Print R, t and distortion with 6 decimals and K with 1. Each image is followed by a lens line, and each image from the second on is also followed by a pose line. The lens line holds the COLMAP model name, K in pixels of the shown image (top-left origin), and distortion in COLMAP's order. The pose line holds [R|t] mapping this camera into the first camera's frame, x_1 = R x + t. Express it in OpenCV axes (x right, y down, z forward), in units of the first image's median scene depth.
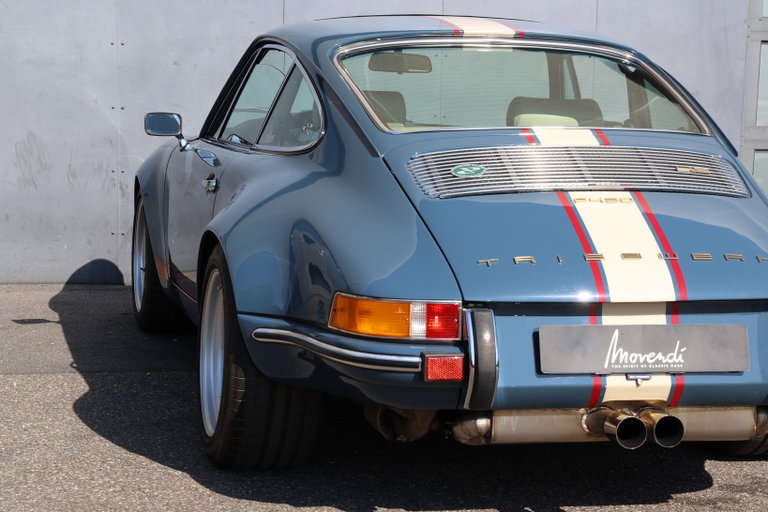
lens RADIAL K [[1769.8, 0, 448.6], [0, 1769.8, 256.3], [0, 0, 1]] dist [0.380254, -0.336878]
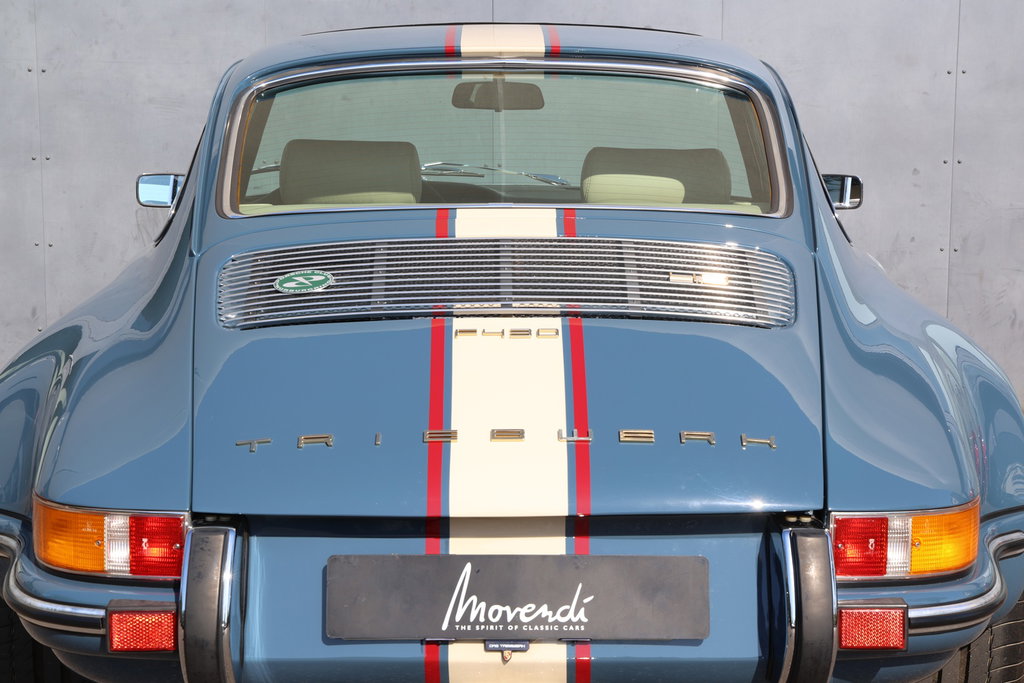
lens RADIAL K [[2214.3, 0, 512.0], [0, 2214.3, 341.5], [0, 0, 1]] dist [0.357807, 0.351470]
pose [[0.971287, 0.006265, -0.237829, 0.279143], [-0.004222, 0.999950, 0.009098, -0.037460], [0.237874, -0.007833, 0.971264, 0.298444]]
